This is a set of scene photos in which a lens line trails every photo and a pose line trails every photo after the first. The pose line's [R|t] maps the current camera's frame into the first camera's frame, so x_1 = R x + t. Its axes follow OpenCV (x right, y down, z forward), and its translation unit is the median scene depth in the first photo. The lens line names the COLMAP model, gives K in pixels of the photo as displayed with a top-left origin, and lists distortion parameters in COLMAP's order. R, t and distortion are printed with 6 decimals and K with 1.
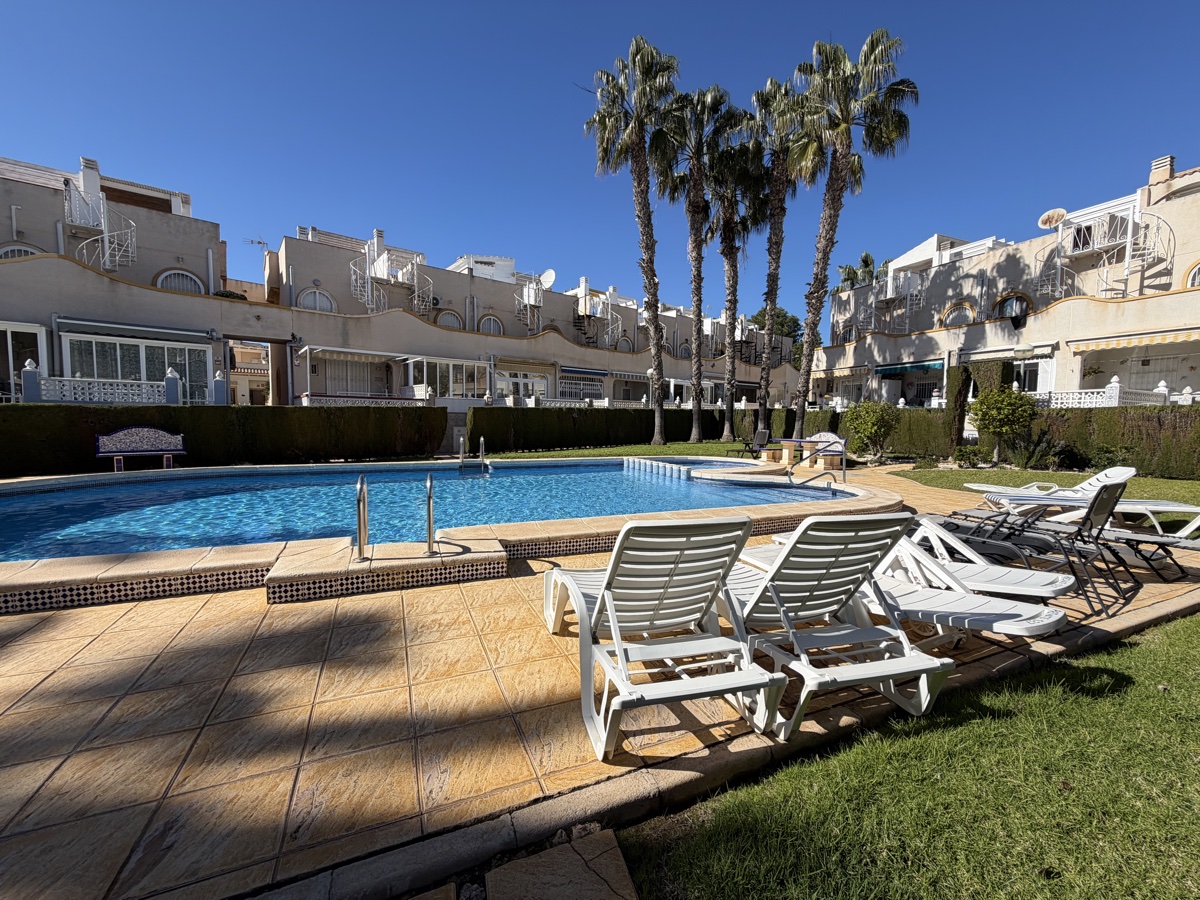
lens RADIAL K [[477.4, 0, 598.0], [0, 477.4, 452.2], [0, 0, 1]] dist [-0.000092, -0.000099]
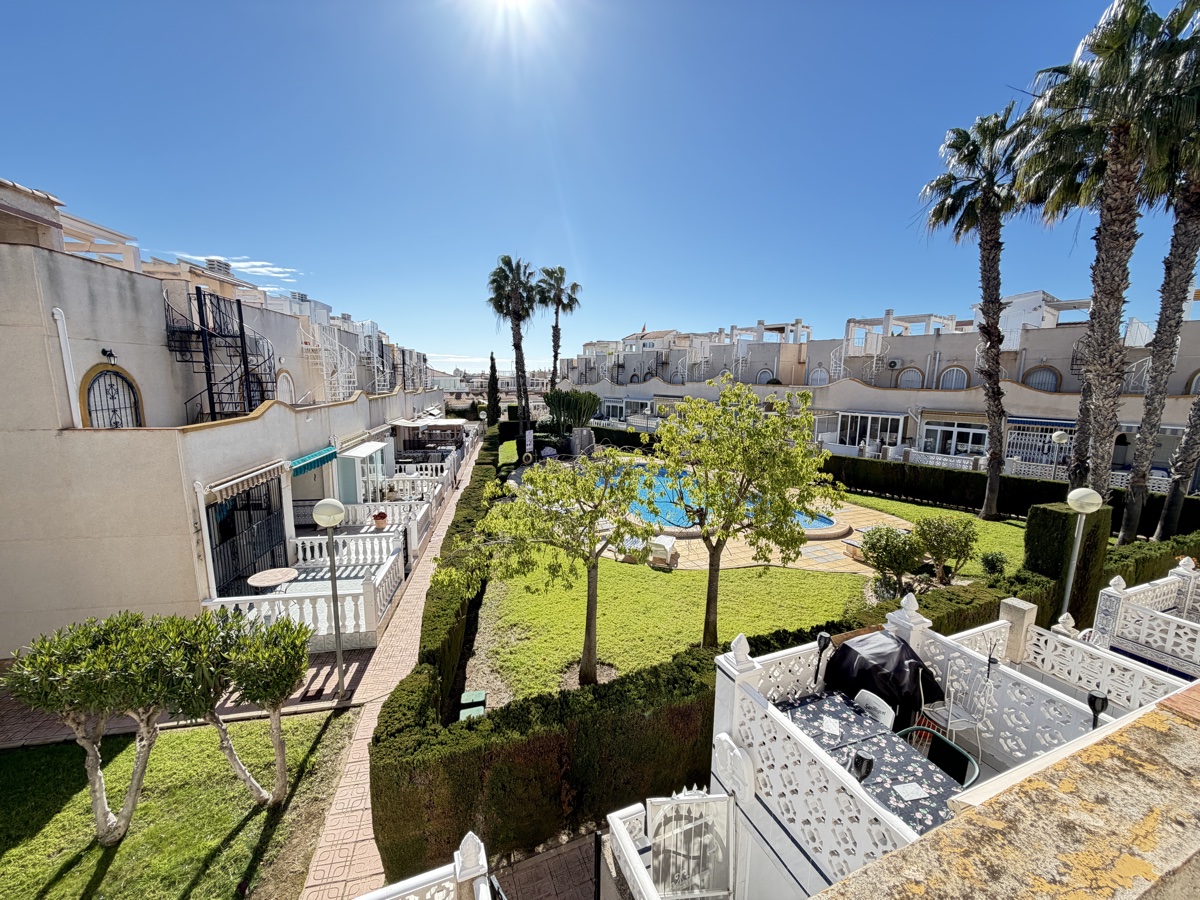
lens RADIAL K [[477.4, 0, 598.0], [0, 477.4, 452.2], [0, 0, 1]] dist [-0.000092, -0.000099]
pose [[-0.023379, 0.142982, -0.989449, 1.027123], [-0.082554, 0.986063, 0.144443, -0.210850], [0.996312, 0.085059, -0.011250, 0.252706]]
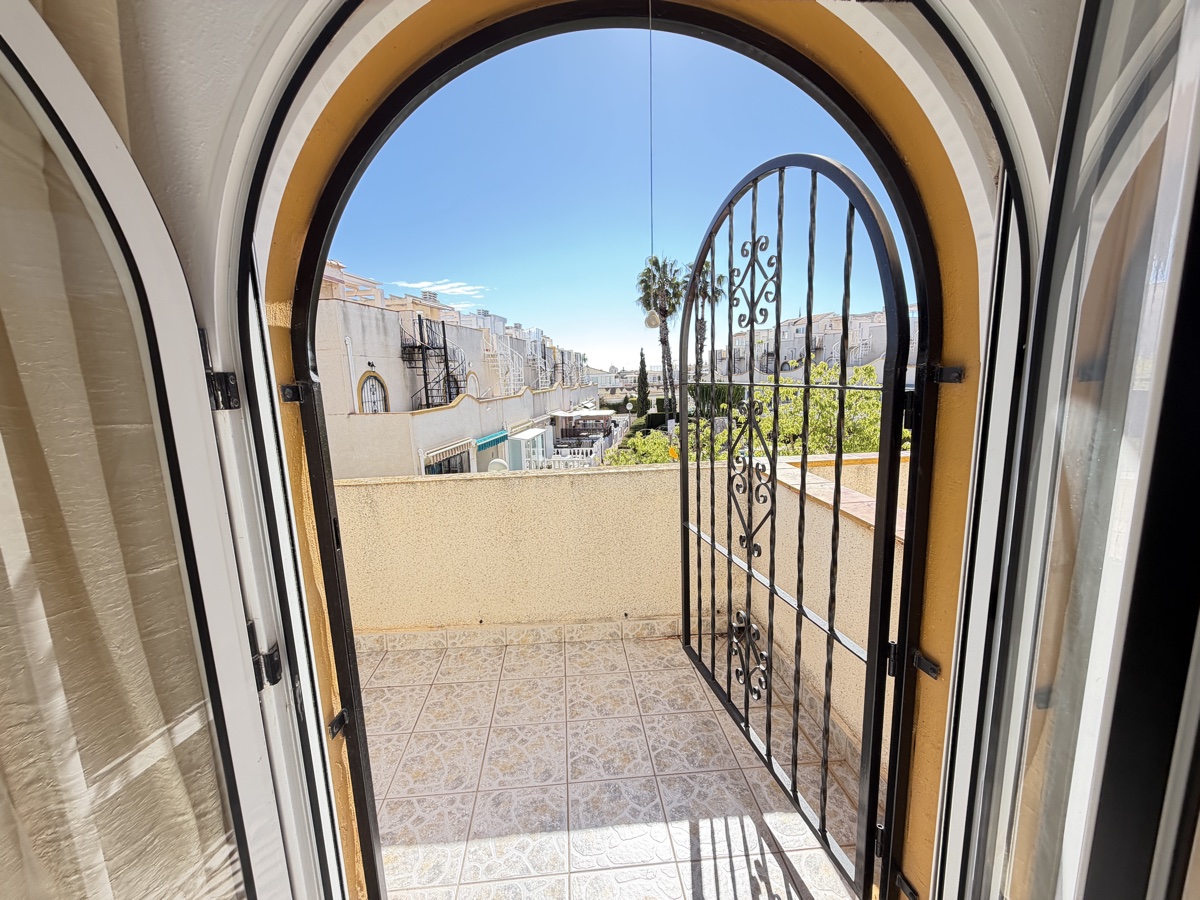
lens RADIAL K [[477.4, 0, 598.0], [0, 477.4, 452.2], [0, 0, 1]] dist [-0.000092, -0.000099]
pose [[-0.339597, 0.152173, -0.928180, 1.118604], [-0.036866, 0.983914, 0.174798, -0.207424], [0.939848, 0.093579, -0.328524, 0.318041]]
